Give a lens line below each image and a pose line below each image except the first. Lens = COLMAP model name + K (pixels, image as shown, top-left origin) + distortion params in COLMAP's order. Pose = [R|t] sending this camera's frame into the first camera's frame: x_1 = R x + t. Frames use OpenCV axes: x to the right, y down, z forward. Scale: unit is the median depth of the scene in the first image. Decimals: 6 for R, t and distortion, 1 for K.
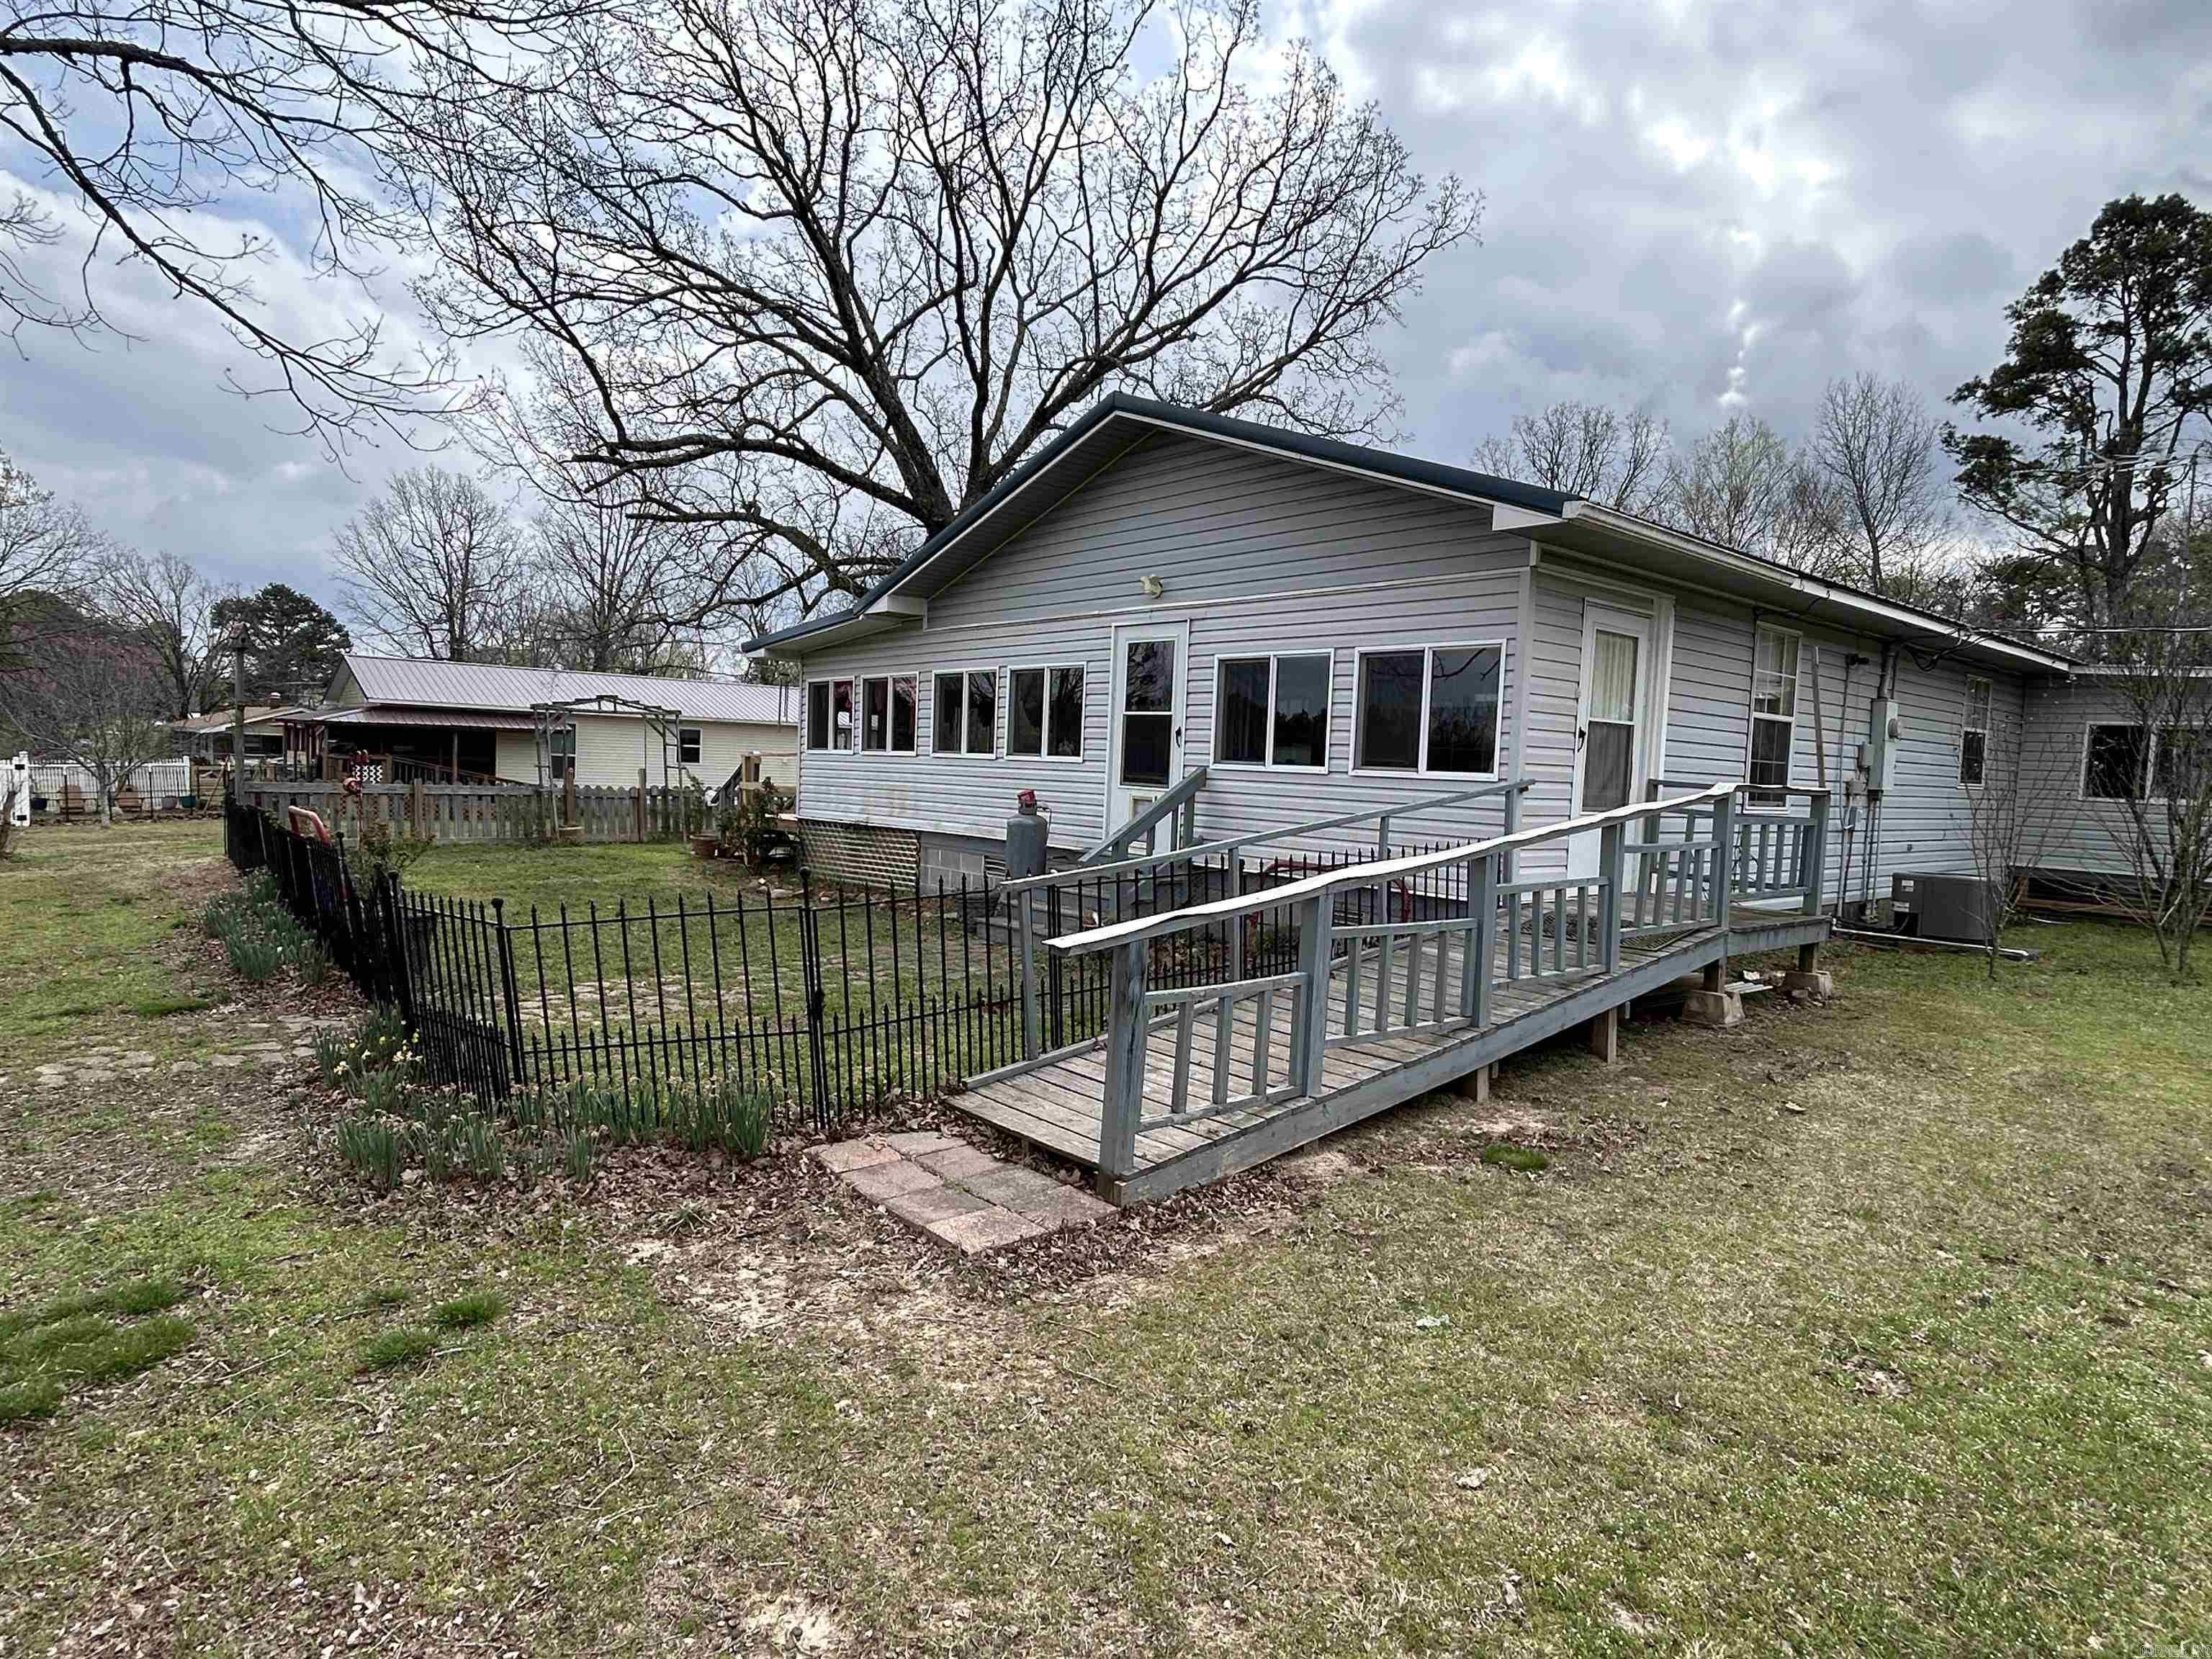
lens RADIAL K [[1169.6, 0, 1108.3], [0, 1169.6, 830.8], [0, 0, 1]] dist [-0.011188, 0.006617]
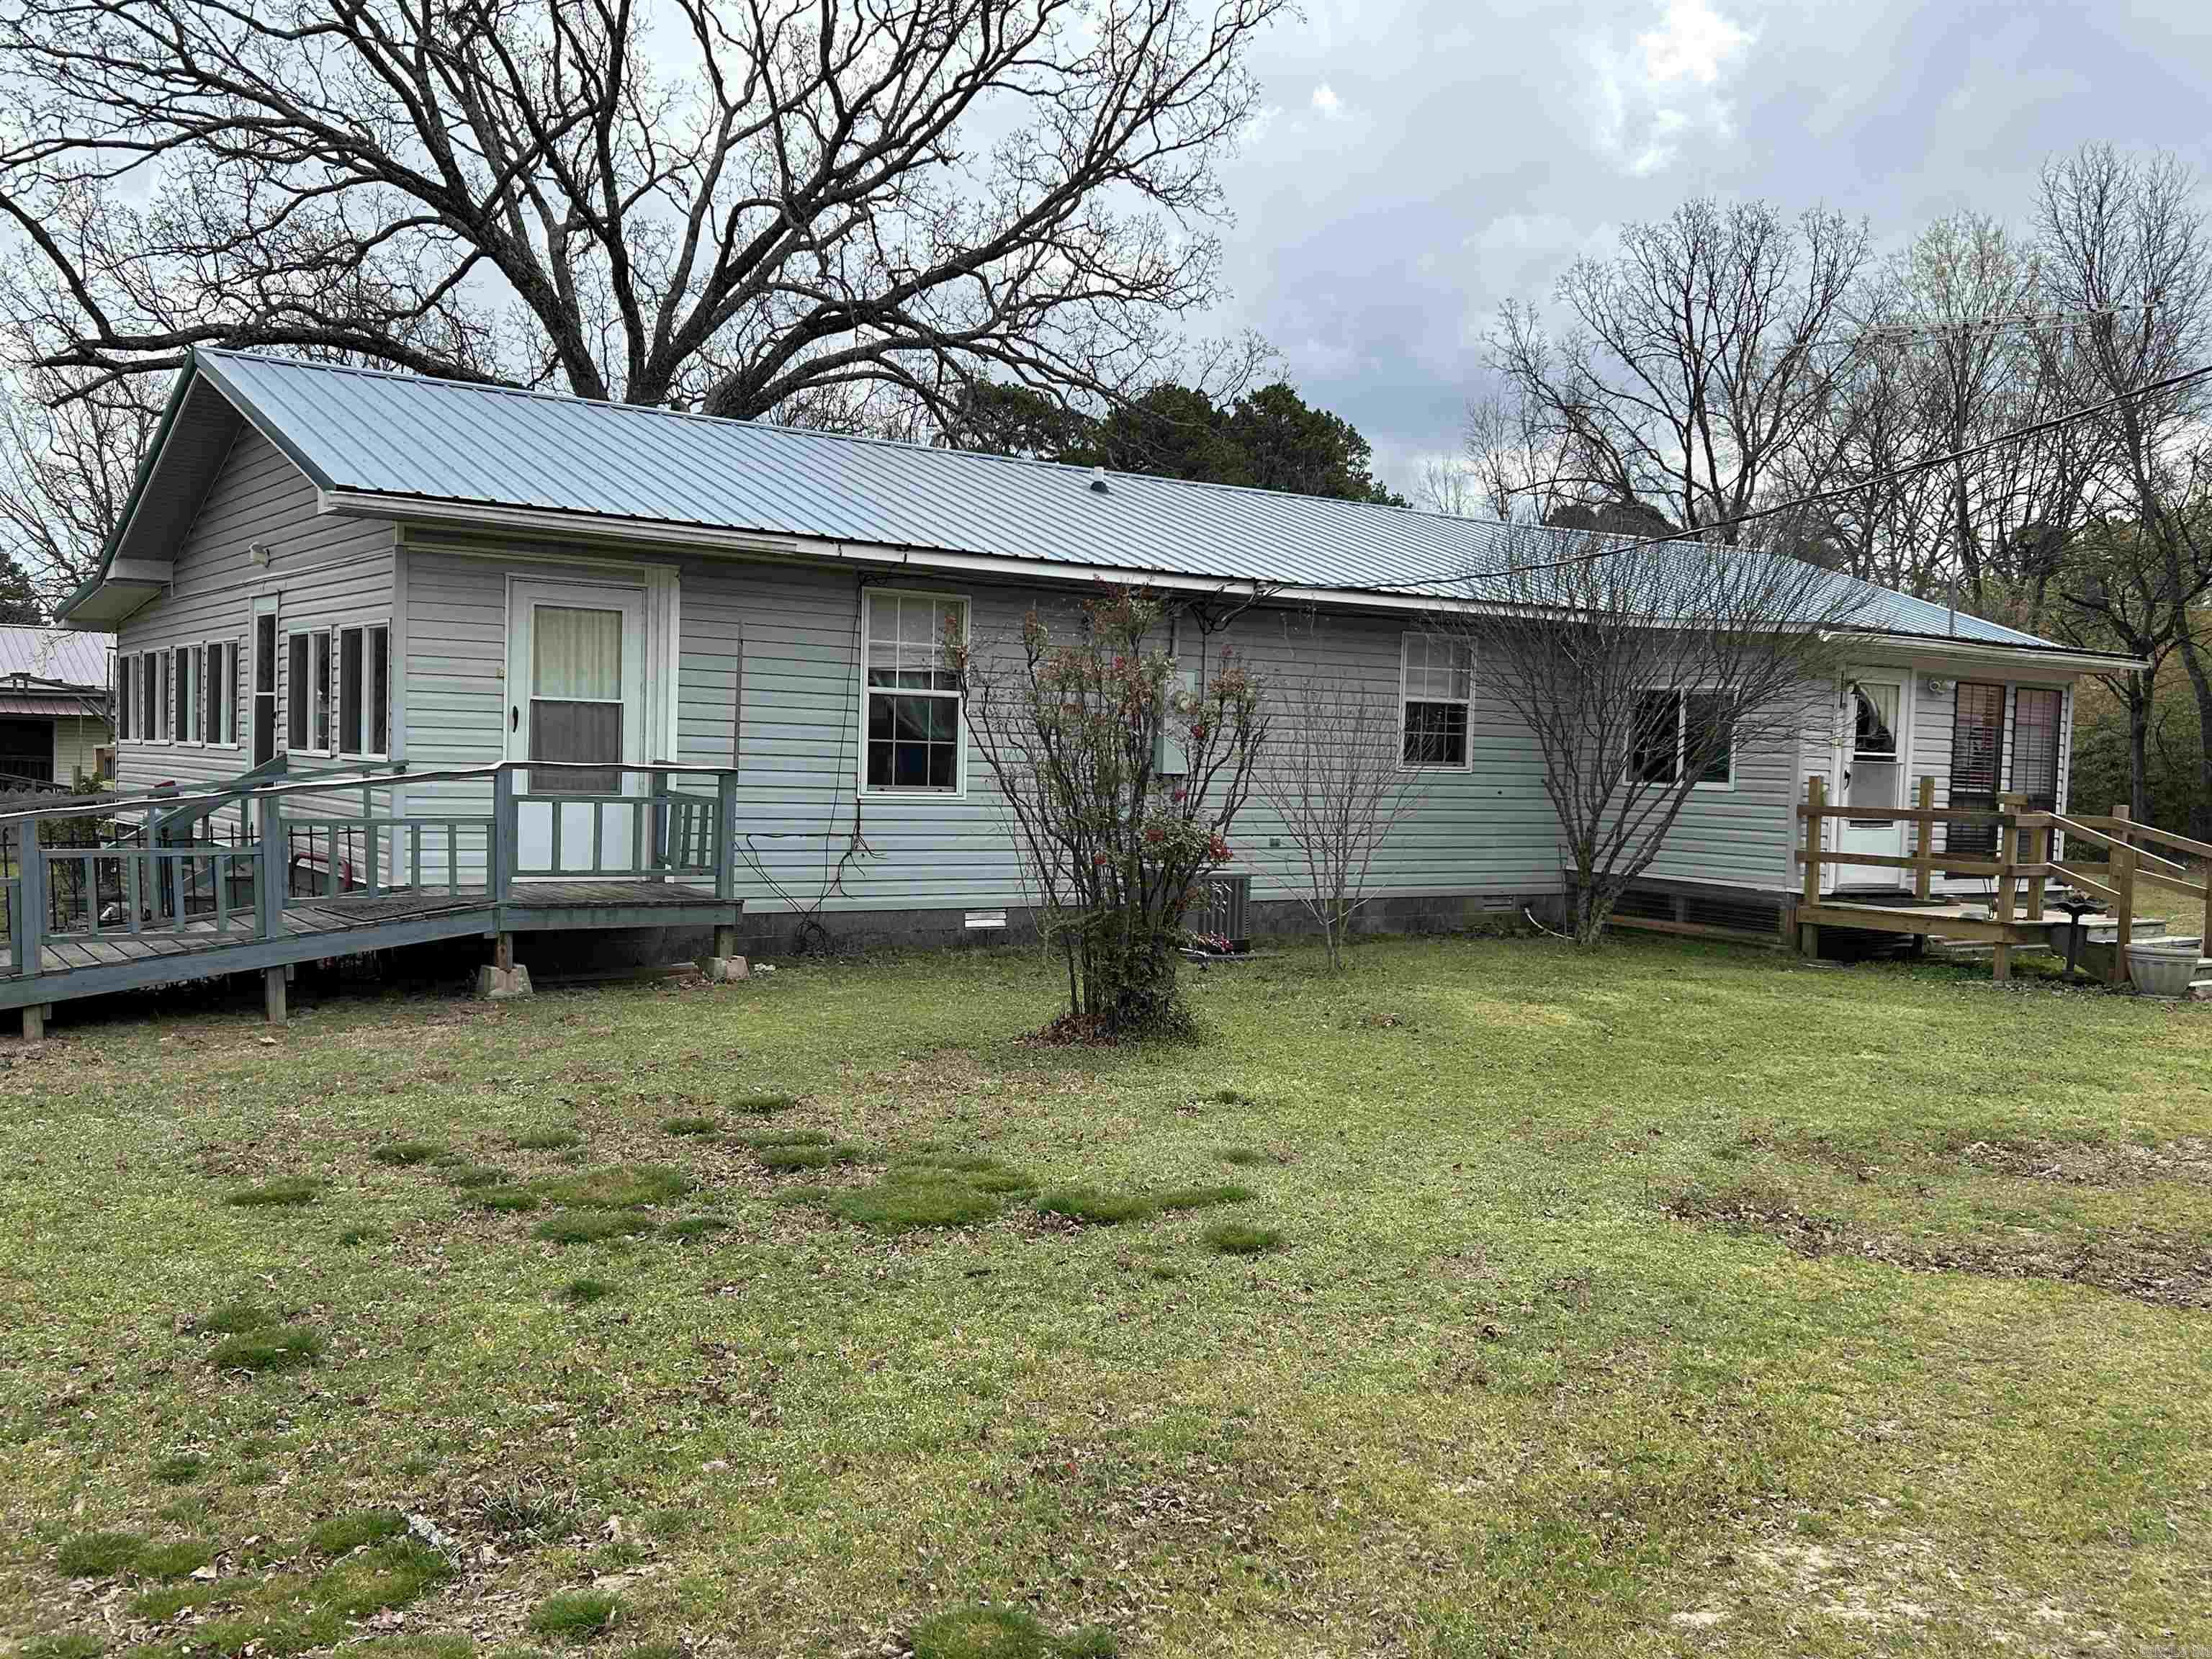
lens RADIAL K [[2000.3, 0, 1102.8], [0, 2000.3, 835.3], [0, 0, 1]] dist [0.046697, 0.020545]
pose [[0.989768, 0.007403, -0.142493, 0.943436], [-0.011645, 0.999513, -0.028954, 0.049900], [0.142209, 0.030317, 0.989372, -0.476831]]
